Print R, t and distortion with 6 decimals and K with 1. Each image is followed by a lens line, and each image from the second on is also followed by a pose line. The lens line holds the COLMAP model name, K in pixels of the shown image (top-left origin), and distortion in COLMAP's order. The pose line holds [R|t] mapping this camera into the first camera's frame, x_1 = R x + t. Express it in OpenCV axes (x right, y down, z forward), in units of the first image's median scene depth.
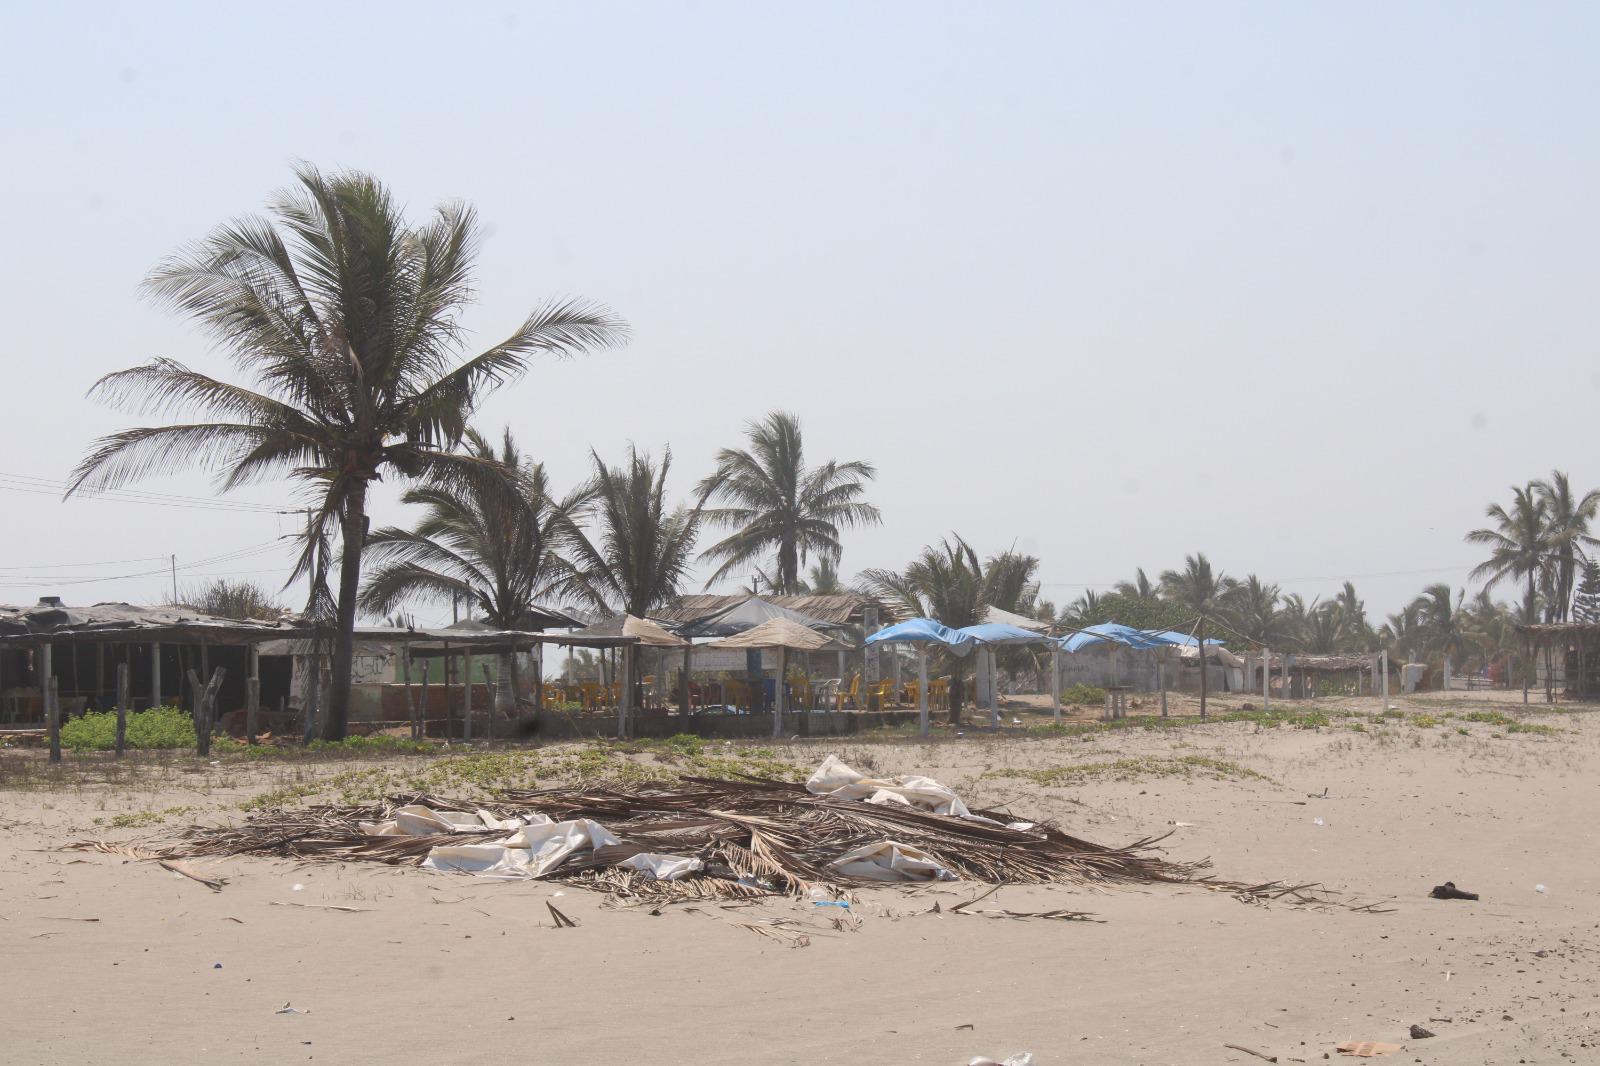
lens RADIAL K [[3919.7, 0, 800.0], [0, 3919.7, 533.0], [0, 0, 1]] dist [0.059862, 0.462186]
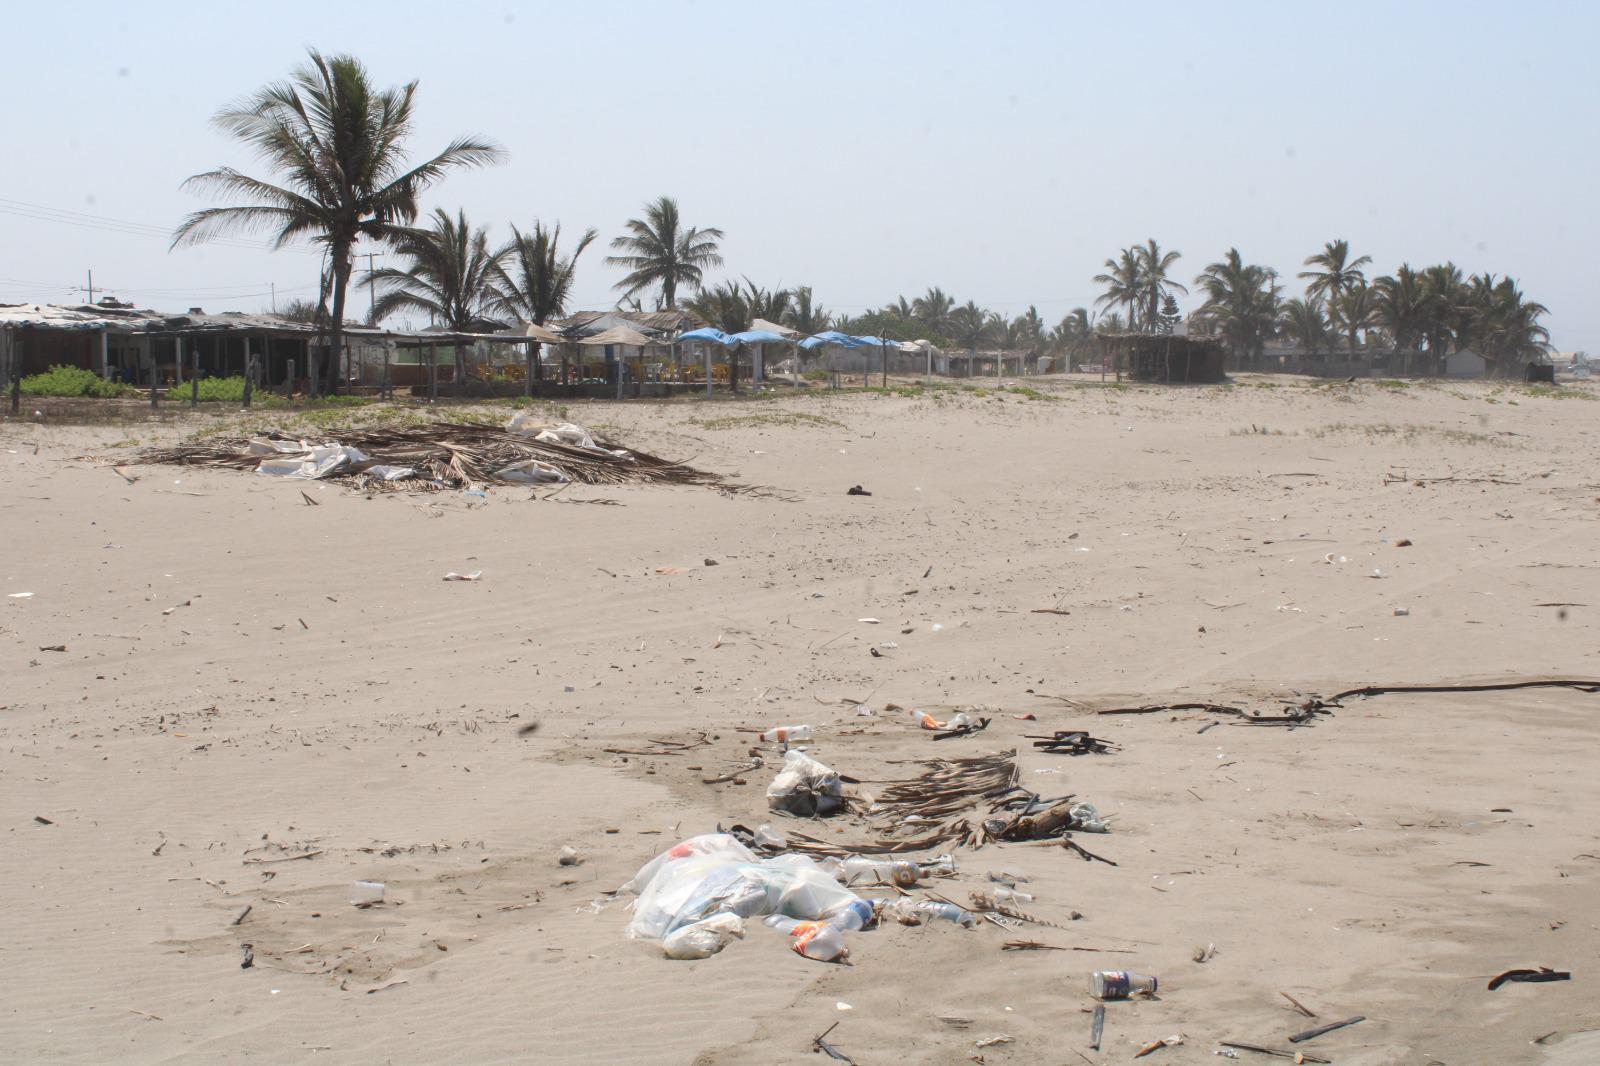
lens RADIAL K [[2430.6, 0, 779.8], [0, 2430.6, 530.5], [0, 0, 1]] dist [-0.023828, 0.072832]
pose [[0.999533, 0.008841, 0.029242, 0.032932], [-0.011904, 0.994262, 0.106310, -0.002625], [-0.028135, -0.106608, 0.993903, -0.032665]]
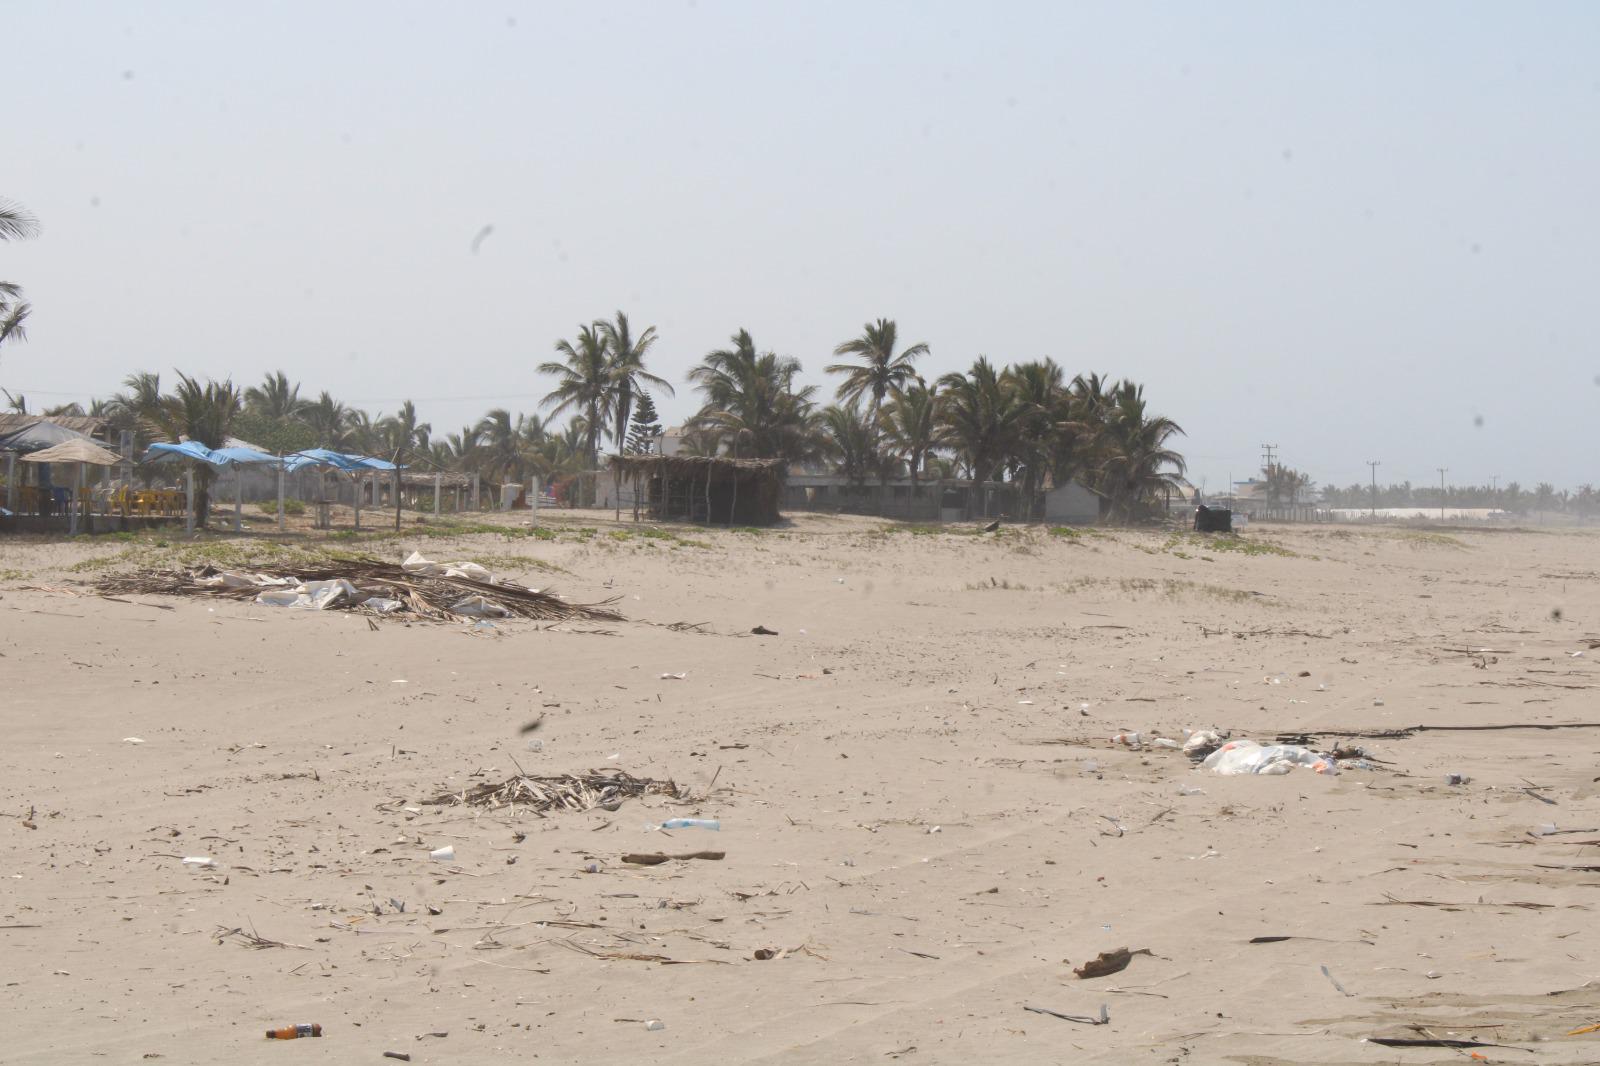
lens RADIAL K [[3919.7, 0, 800.0], [0, 3919.7, 533.0], [0, 0, 1]] dist [0.059862, 0.462186]
pose [[0.968453, 0.026648, 0.247766, -0.092992], [-0.038706, 0.998285, 0.043925, -0.012336], [-0.246171, -0.052129, 0.967824, -0.266097]]
